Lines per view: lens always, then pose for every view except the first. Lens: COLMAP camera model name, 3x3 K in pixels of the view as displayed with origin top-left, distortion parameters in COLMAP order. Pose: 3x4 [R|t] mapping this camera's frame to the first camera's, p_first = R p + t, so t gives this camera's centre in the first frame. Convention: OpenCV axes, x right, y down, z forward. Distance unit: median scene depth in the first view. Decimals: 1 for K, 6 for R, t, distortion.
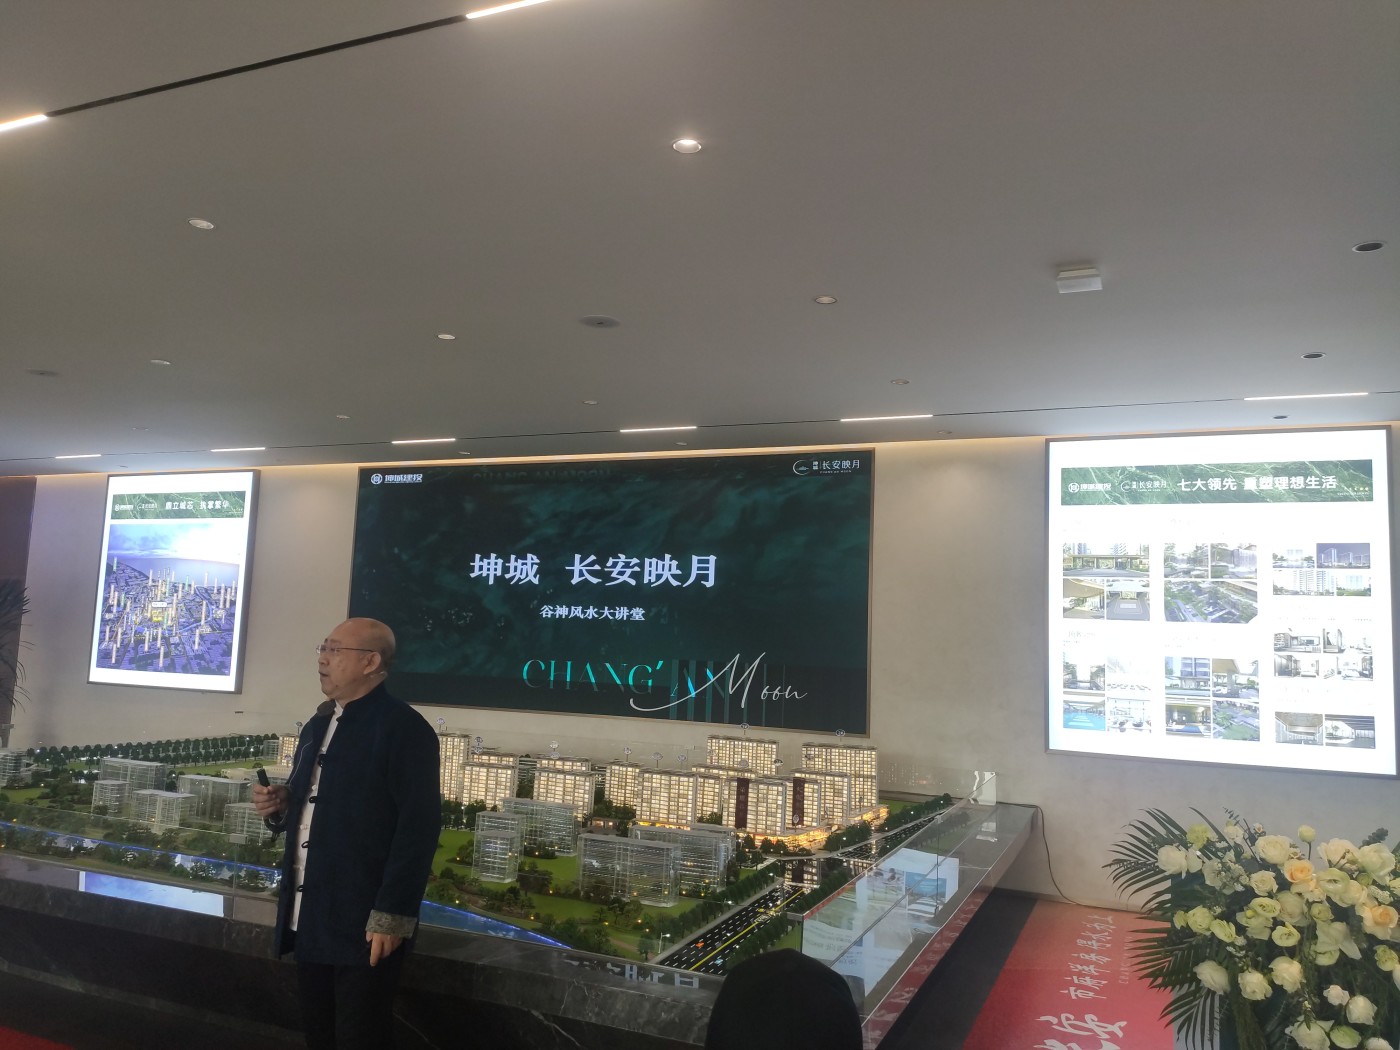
lens RADIAL K [[1054.1, 0, 698.3], [0, 1054.1, 526.0], [0, 0, 1]] dist [0.060834, -0.081005]
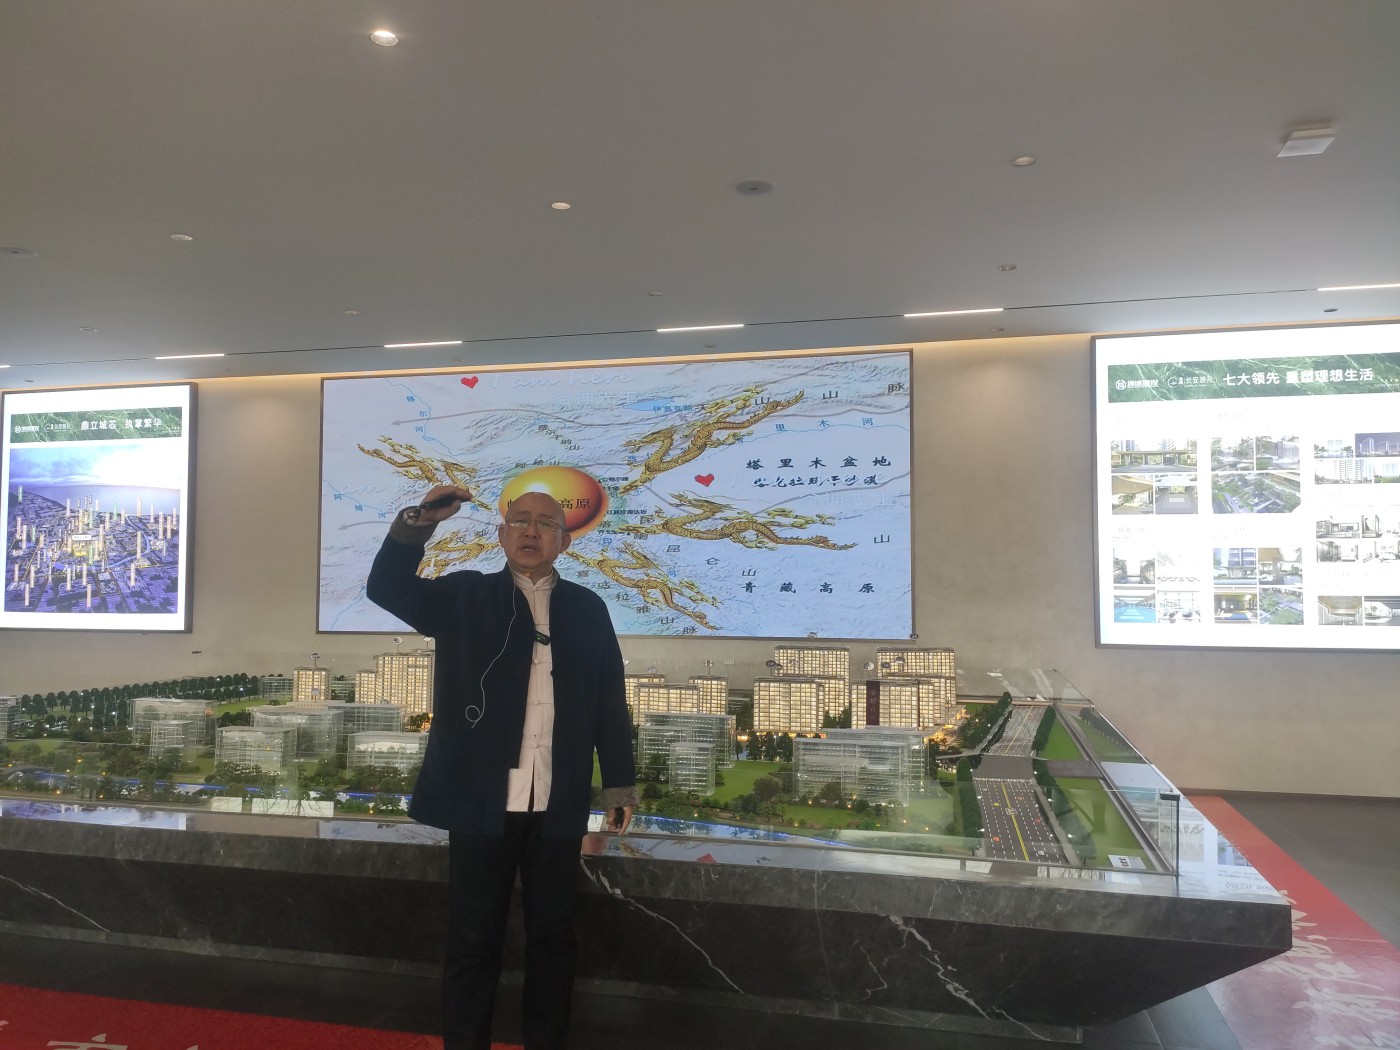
lens RADIAL K [[1054.1, 0, 699.2], [0, 1054.1, 535.3], [0, 0, 1]] dist [0.060834, -0.081005]
pose [[0.986959, -0.029900, 0.158174, -0.207373], [0.018809, 0.997288, 0.071152, 0.027503], [-0.159872, -0.067249, 0.984844, 0.067474]]
